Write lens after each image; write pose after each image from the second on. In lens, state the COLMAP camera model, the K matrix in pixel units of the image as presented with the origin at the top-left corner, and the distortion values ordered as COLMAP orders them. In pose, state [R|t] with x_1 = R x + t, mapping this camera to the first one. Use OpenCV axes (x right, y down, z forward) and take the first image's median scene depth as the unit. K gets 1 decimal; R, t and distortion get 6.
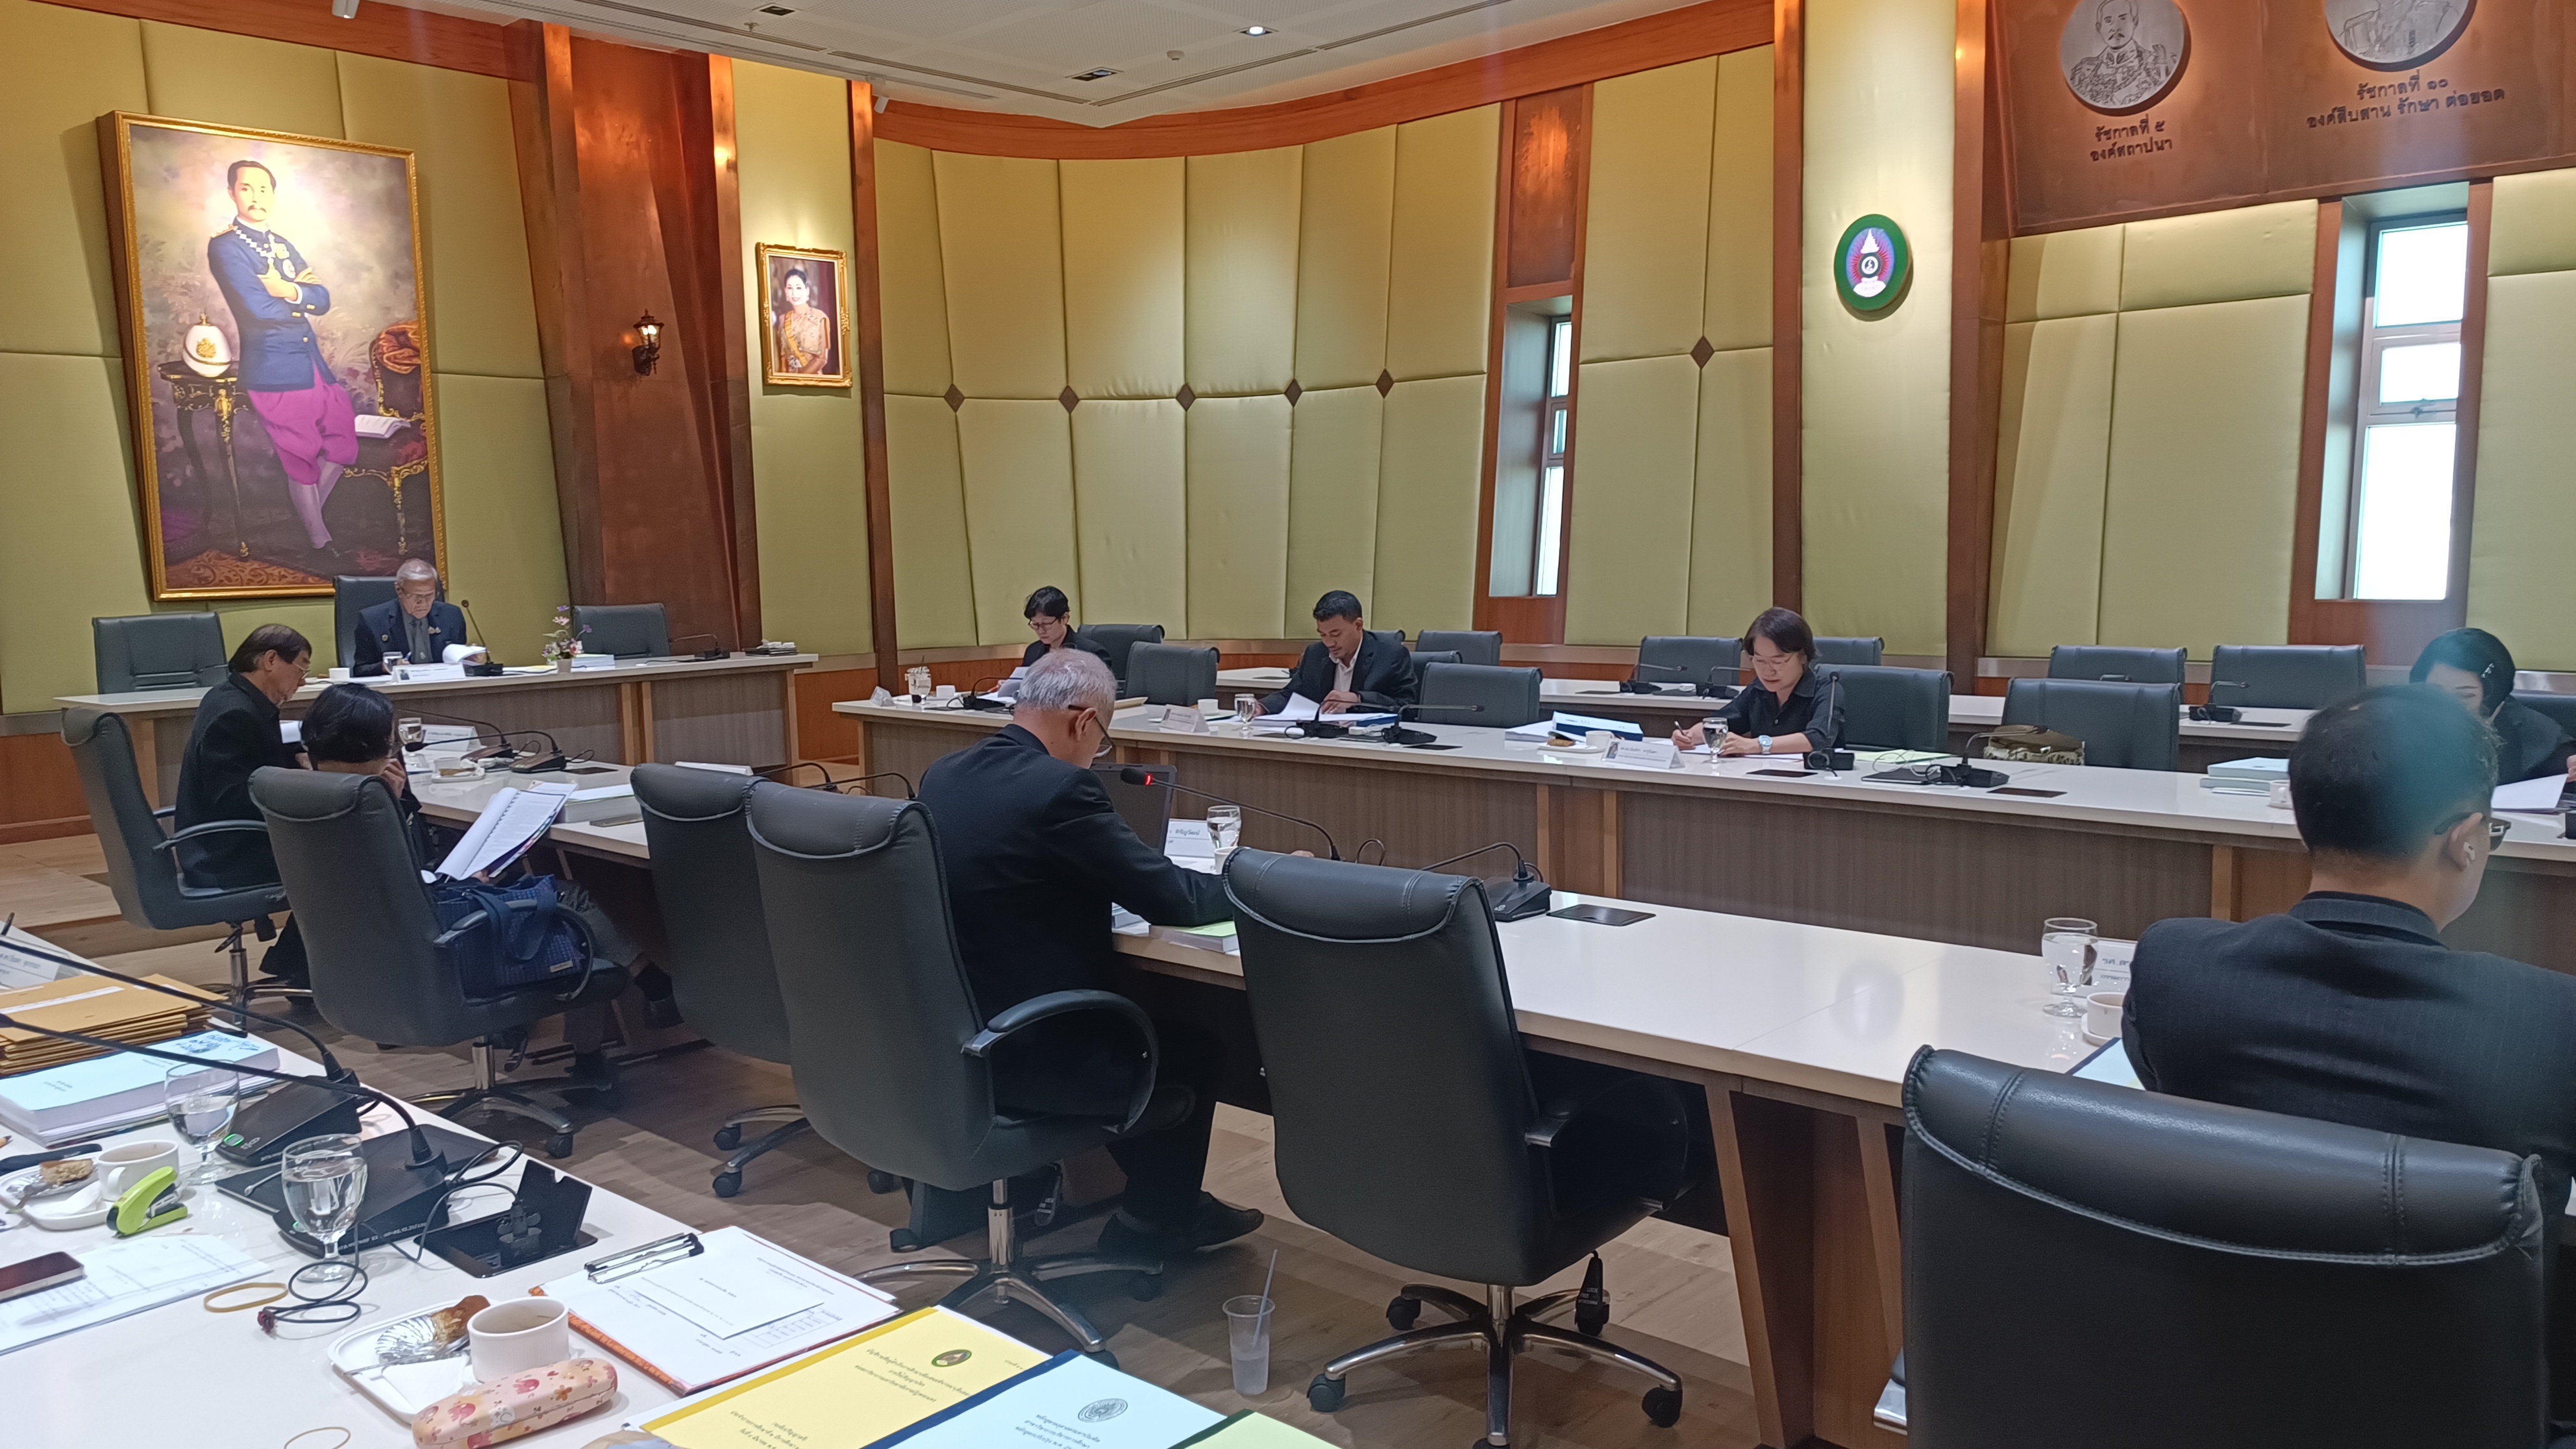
lens RADIAL K [[1861.0, 0, 1288.0], [0, 1861.0, 724.5], [0, 0, 1]] dist [0.055764, -0.061229]
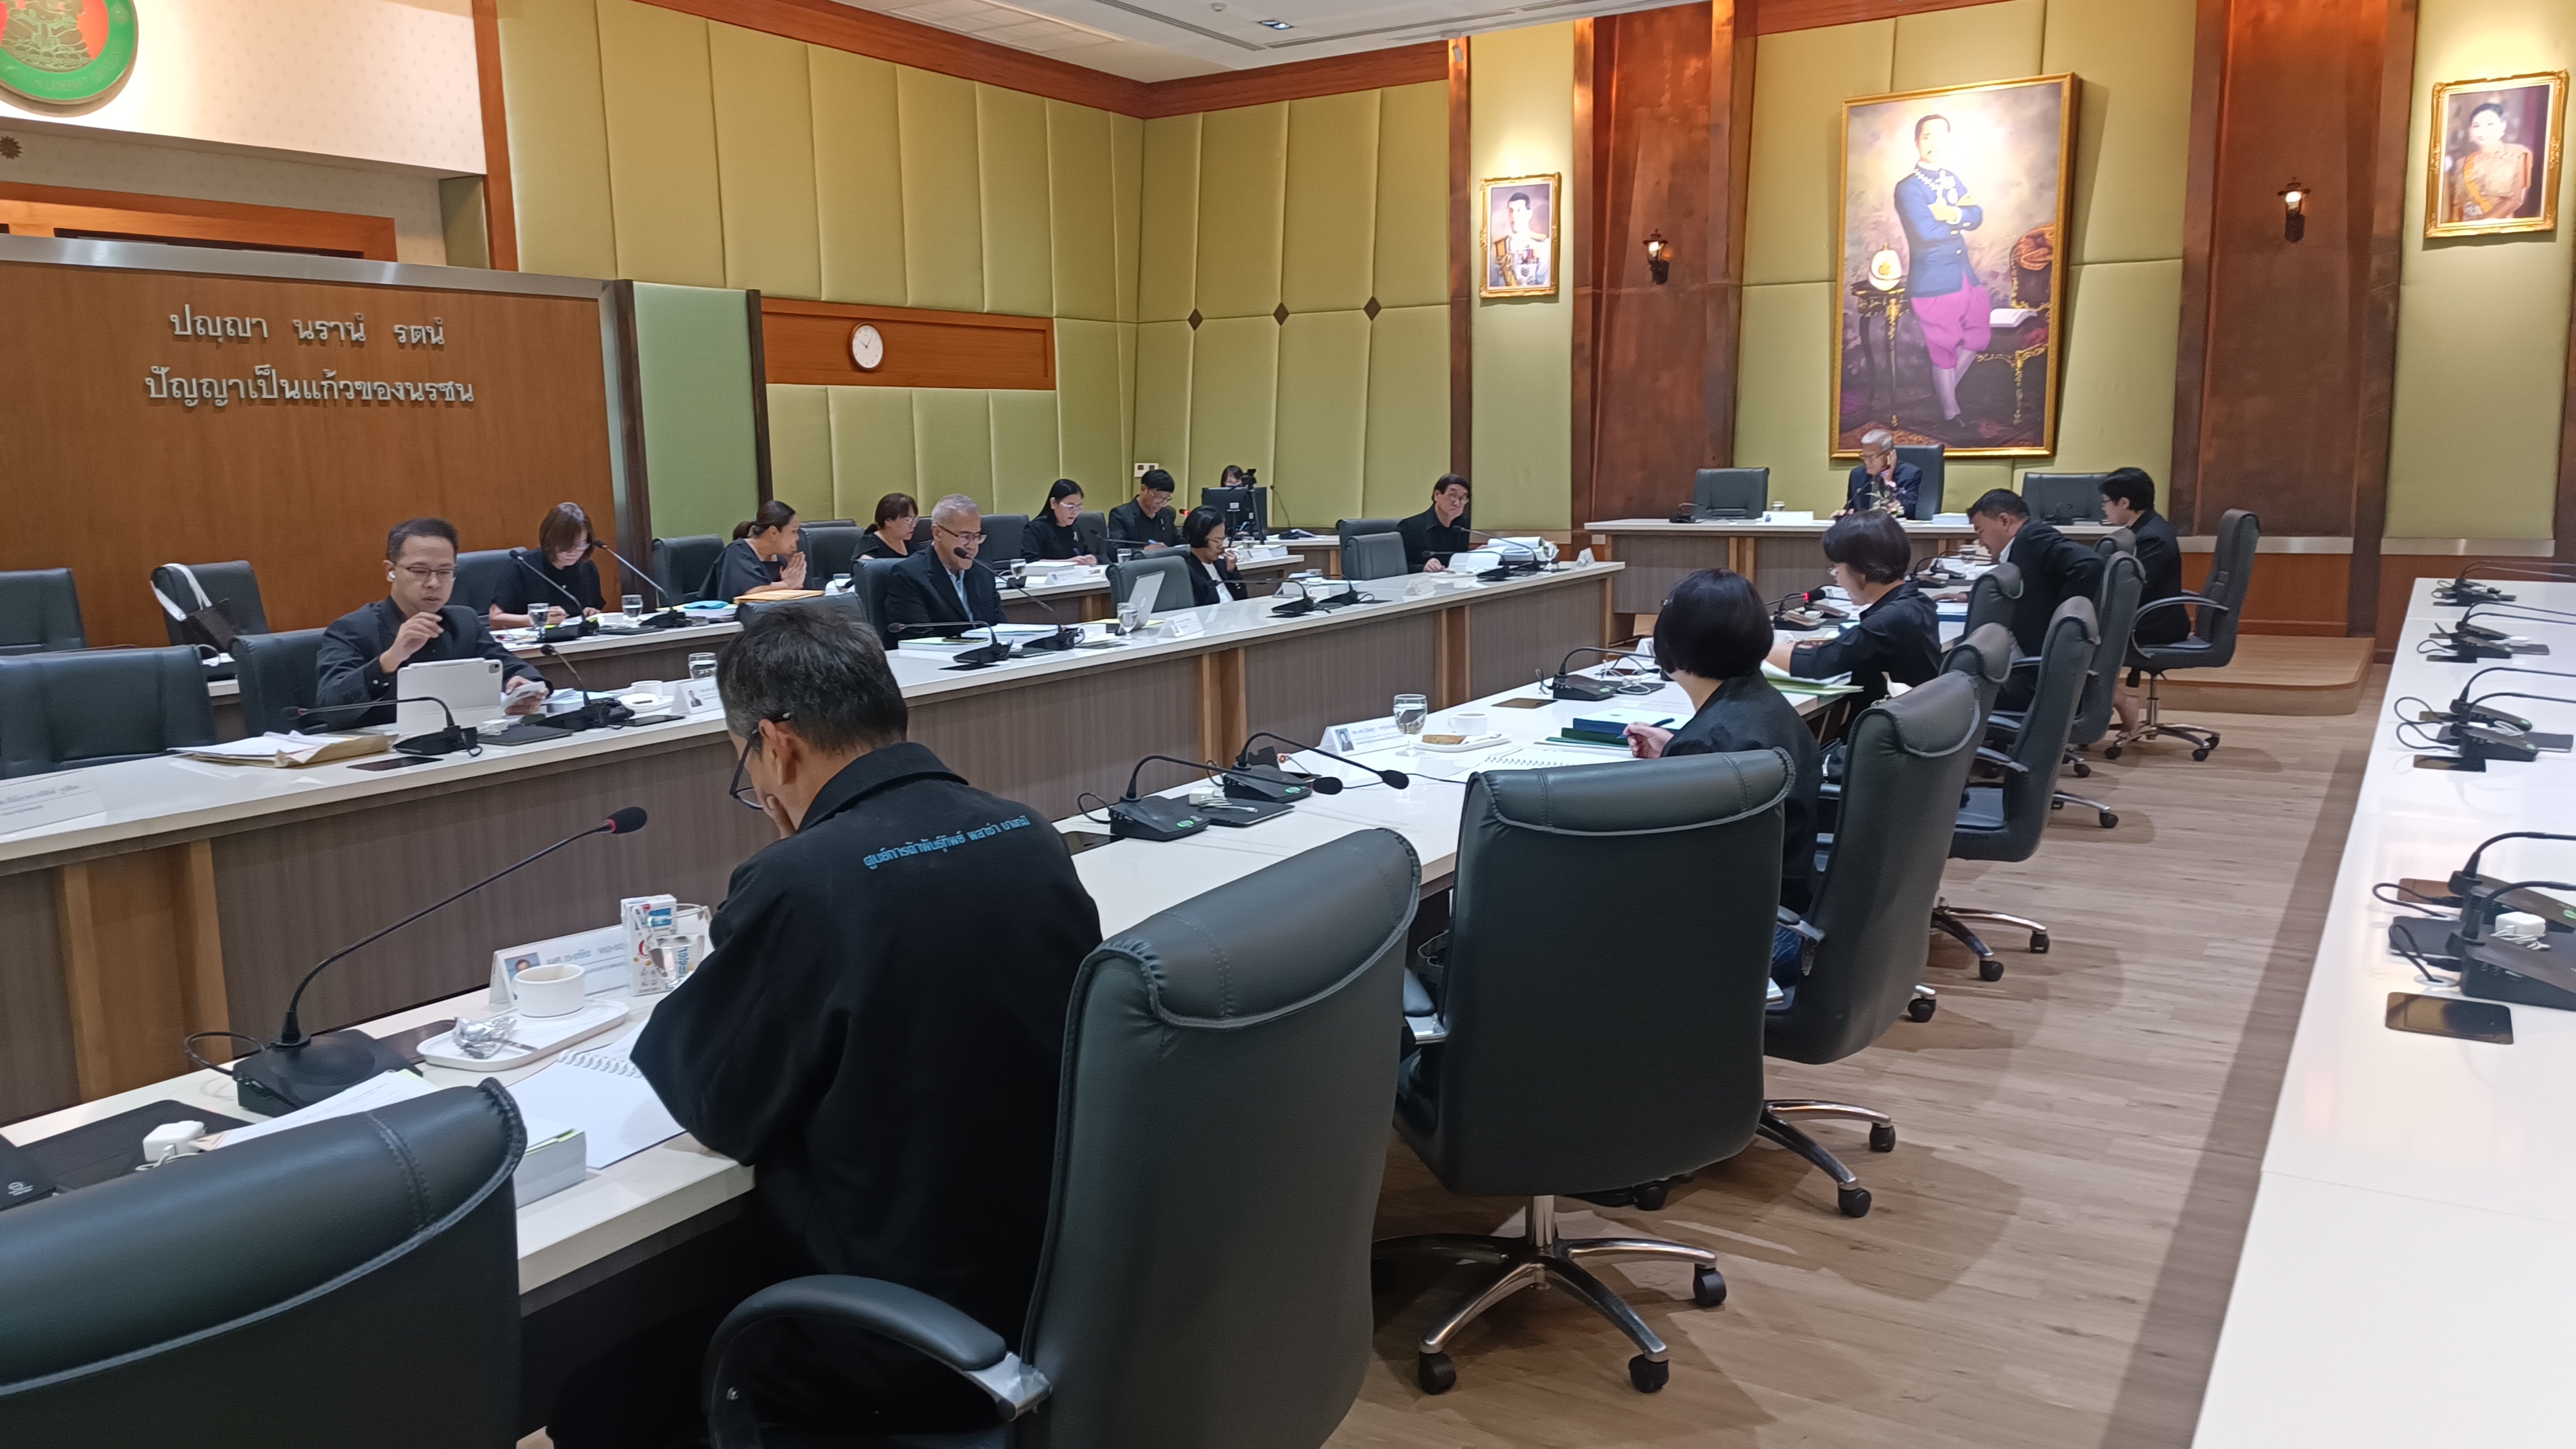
lens RADIAL K [[1870.3, 0, 1288.0], [0, 1870.3, 724.5], [0, 0, 1]] dist [0.060991, -0.061626]
pose [[0.188530, 0.166627, -0.967828, 0.678638], [-0.087067, 0.984456, 0.152529, -0.047798], [0.978200, 0.055510, 0.200108, 0.332699]]
